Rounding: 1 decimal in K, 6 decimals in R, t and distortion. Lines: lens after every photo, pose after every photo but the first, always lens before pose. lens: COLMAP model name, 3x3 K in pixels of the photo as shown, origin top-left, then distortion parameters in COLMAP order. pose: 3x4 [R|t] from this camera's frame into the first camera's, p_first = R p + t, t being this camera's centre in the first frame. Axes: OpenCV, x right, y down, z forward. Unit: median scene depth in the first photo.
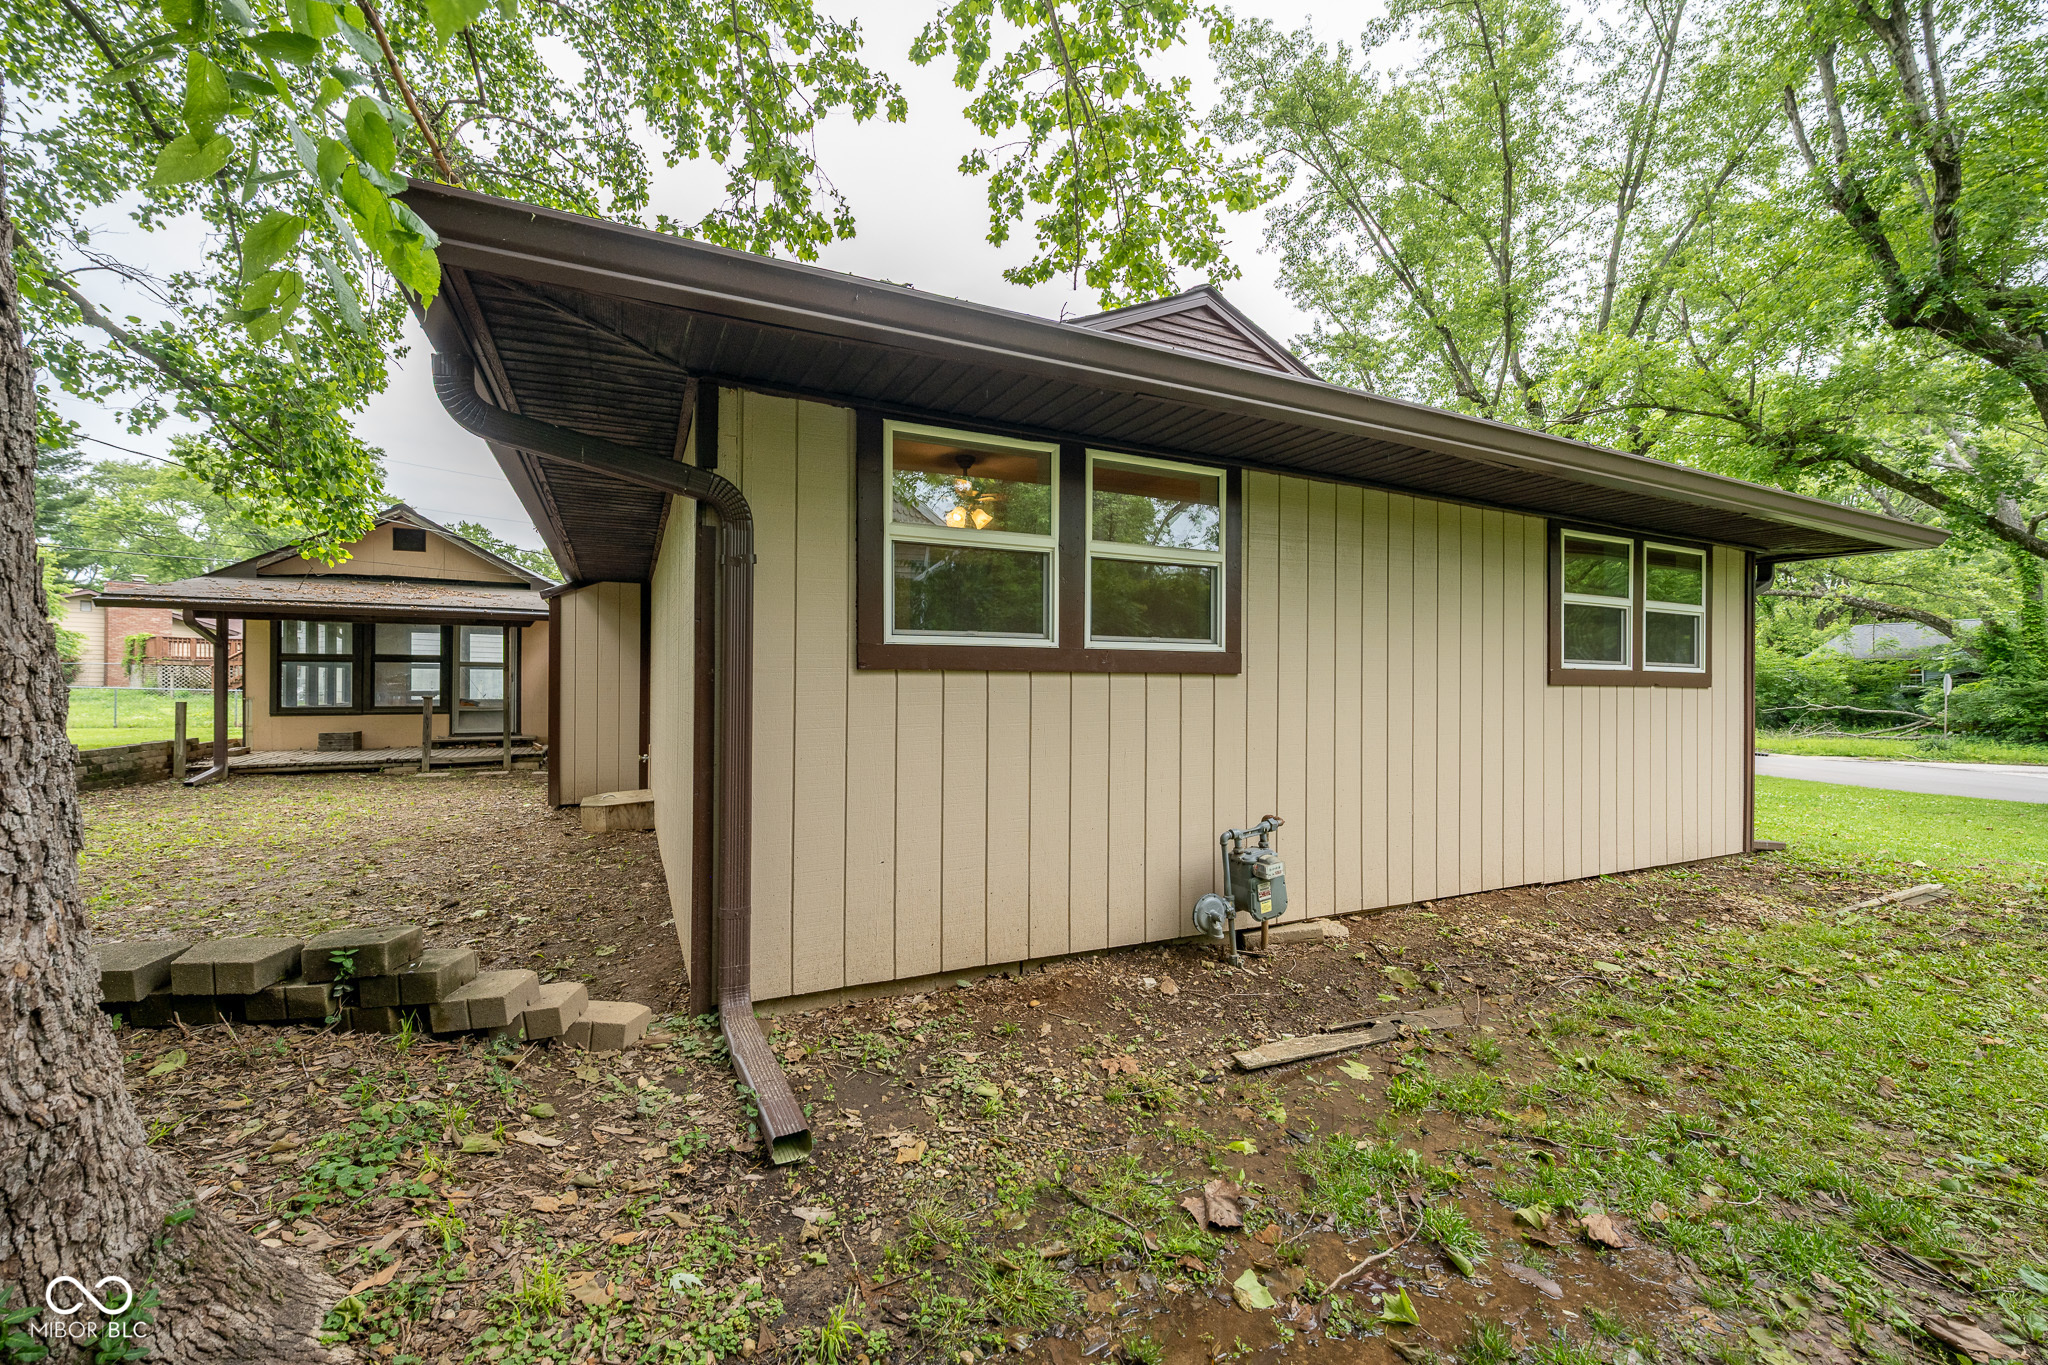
lens RADIAL K [[797.5, 0, 1046.1], [0, 797.5, 677.0], [0, 0, 1]] dist [-0.002453, -0.000166]
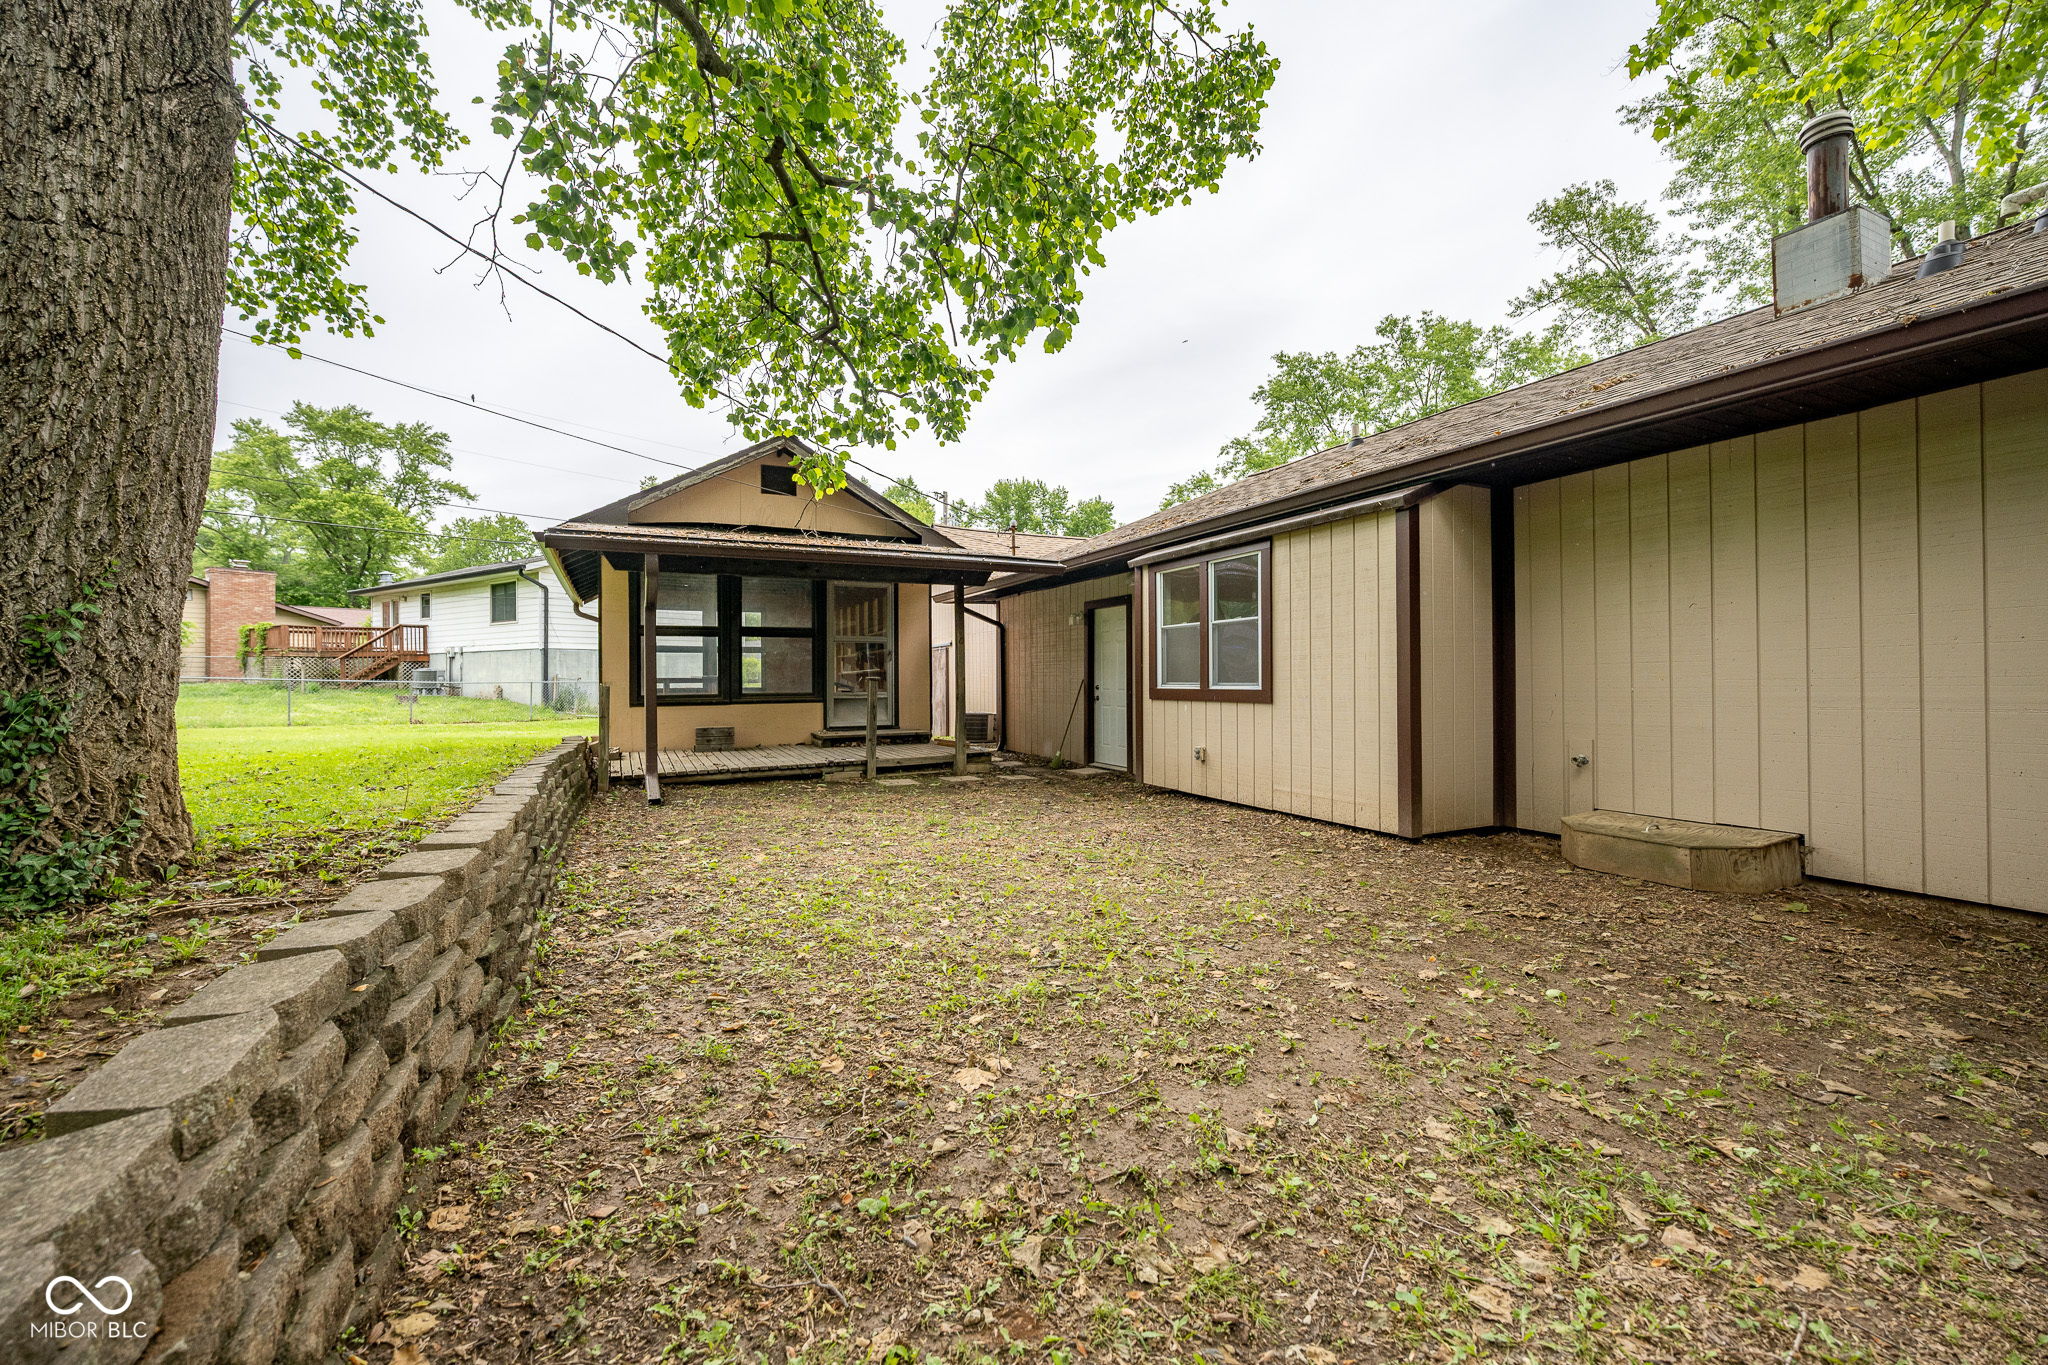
lens RADIAL K [[818.3, 0, 1026.6], [0, 818.3, 665.5], [0, 0, 1]] dist [-0.000891, 0.000121]
pose [[0.999486, -0.007510, -0.031156, -0.517576], [0.007272, 0.999944, -0.007733, 0.017853], [0.031212, 0.007503, 0.999485, 0.204981]]
